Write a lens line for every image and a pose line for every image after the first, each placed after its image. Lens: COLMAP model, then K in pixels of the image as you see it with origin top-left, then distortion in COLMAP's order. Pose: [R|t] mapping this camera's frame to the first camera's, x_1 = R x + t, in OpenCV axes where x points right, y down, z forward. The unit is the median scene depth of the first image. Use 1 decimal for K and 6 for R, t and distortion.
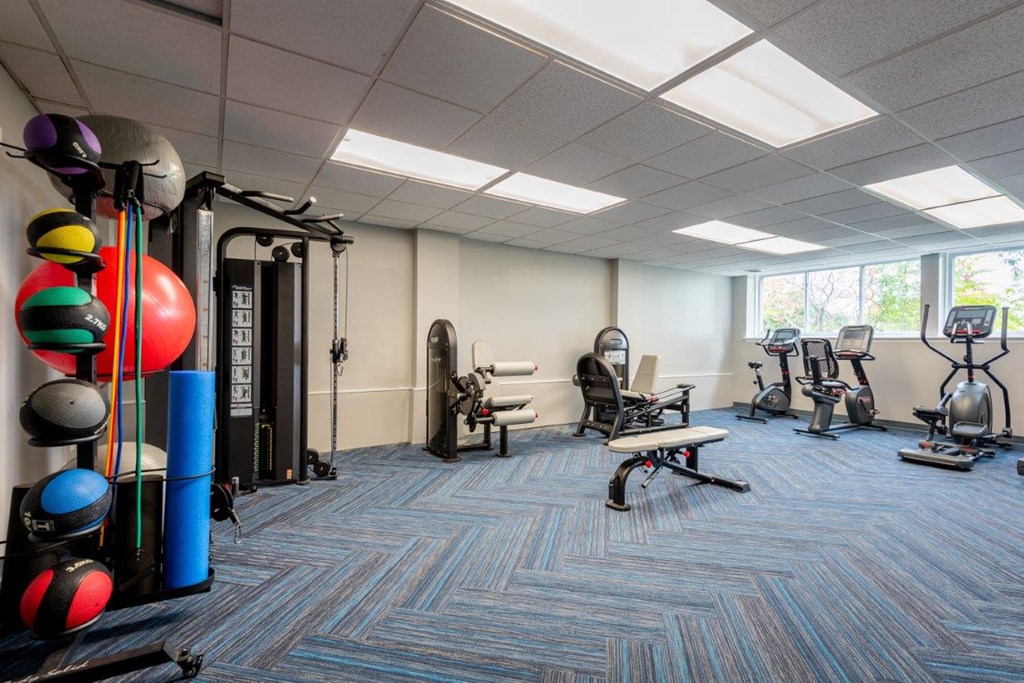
lens RADIAL K [[462.6, 0, 509.1], [0, 462.6, 341.8], [0, 0, 1]] dist [0.012150, -0.000907]
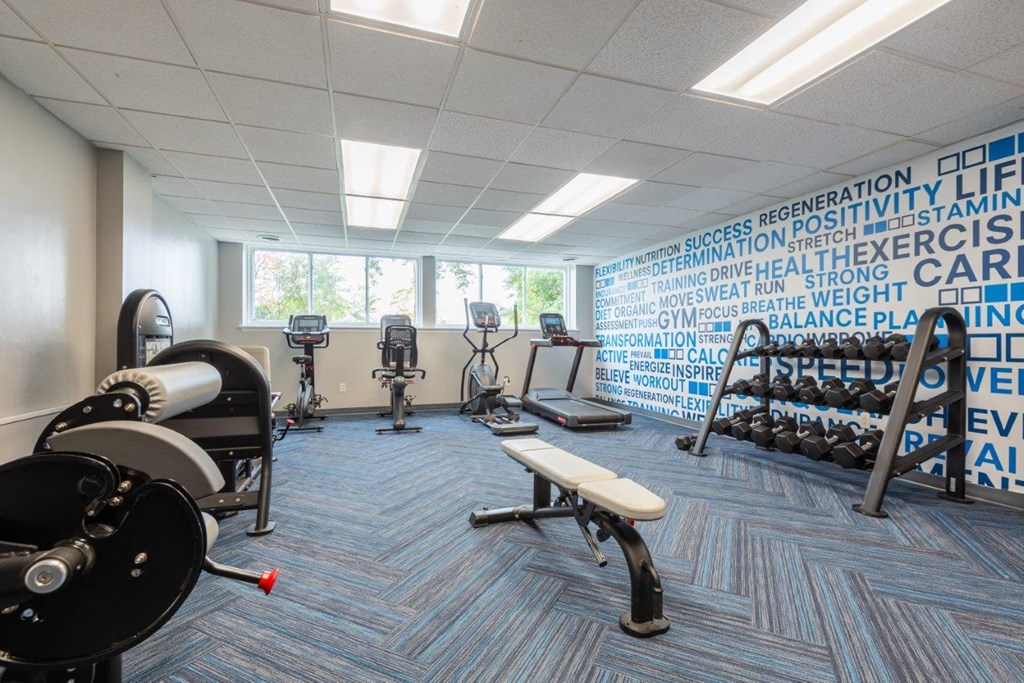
lens RADIAL K [[462.6, 0, 512.5], [0, 462.6, 340.3], [0, 0, 1]] dist [0.012150, -0.000907]
pose [[0.239978, -0.004057, 0.970770, -0.194409], [-0.000015, 0.999991, 0.004182, 0.019607], [-0.970778, -0.001018, 0.239976, 0.635979]]
